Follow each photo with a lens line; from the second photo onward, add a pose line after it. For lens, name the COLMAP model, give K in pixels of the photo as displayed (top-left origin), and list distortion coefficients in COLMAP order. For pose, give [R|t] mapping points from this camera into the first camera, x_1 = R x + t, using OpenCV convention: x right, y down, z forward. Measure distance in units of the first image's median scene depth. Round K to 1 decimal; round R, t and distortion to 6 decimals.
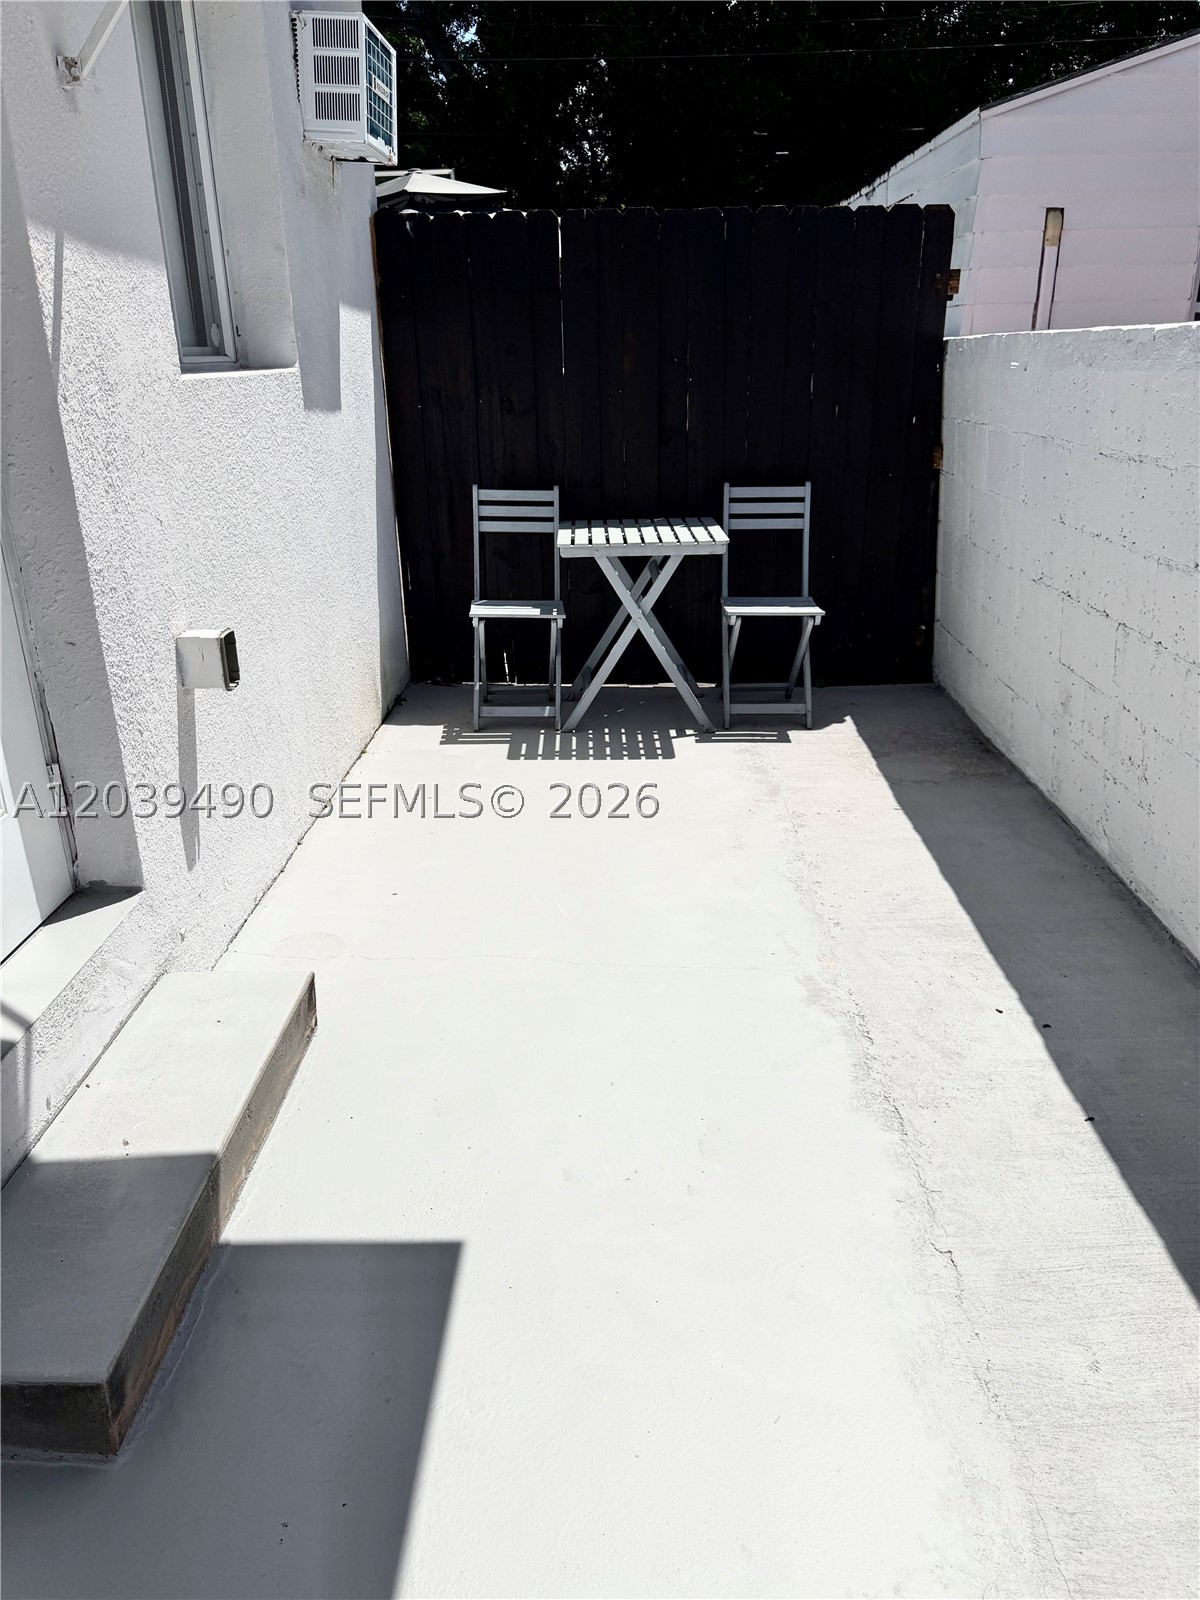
lens RADIAL K [[1136.5, 0, 604.1], [0, 1136.5, 802.7], [0, 0, 1]] dist [0.049766, -0.061644]
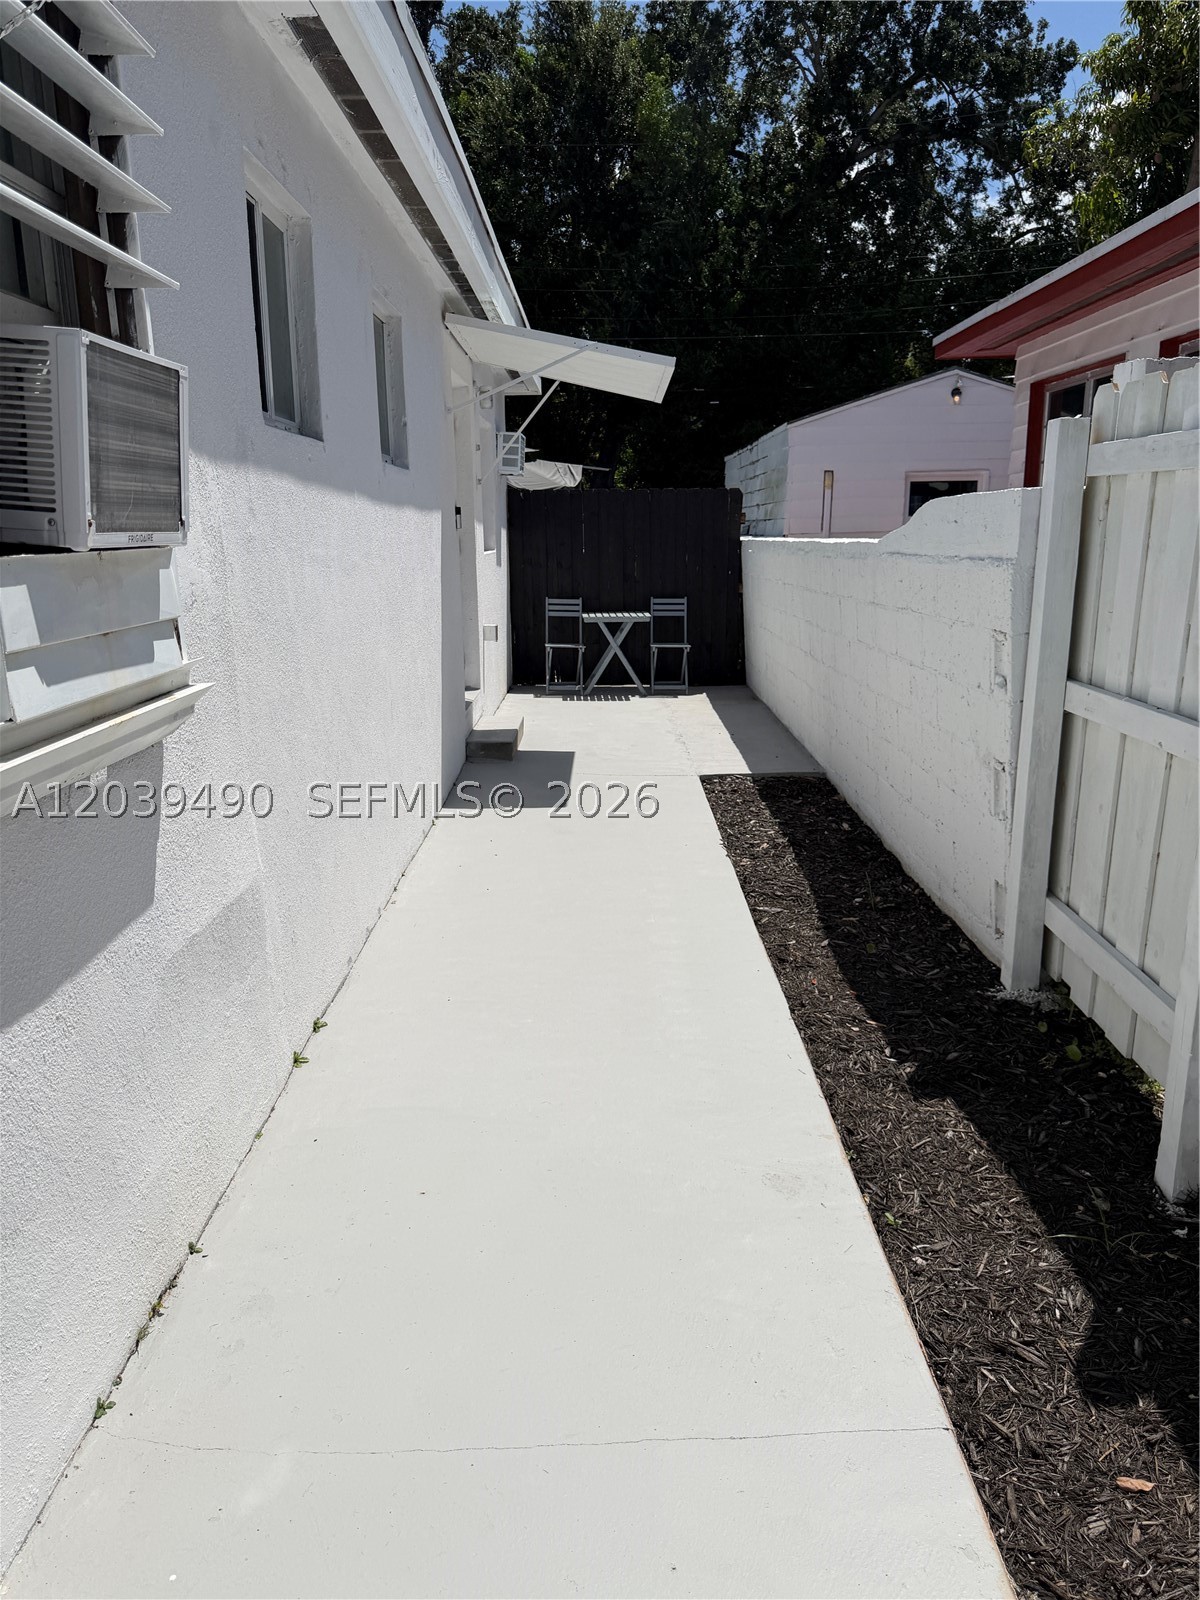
lens RADIAL K [[1136.5, 0, 599.5], [0, 1136.5, 800.8], [0, 0, 1]] dist [0.049766, -0.061644]
pose [[0.999885, 0.001784, 0.015078, -0.038624], [0.000328, 0.990302, -0.138932, 0.490249], [-0.015179, 0.138921, 0.990187, -1.343976]]
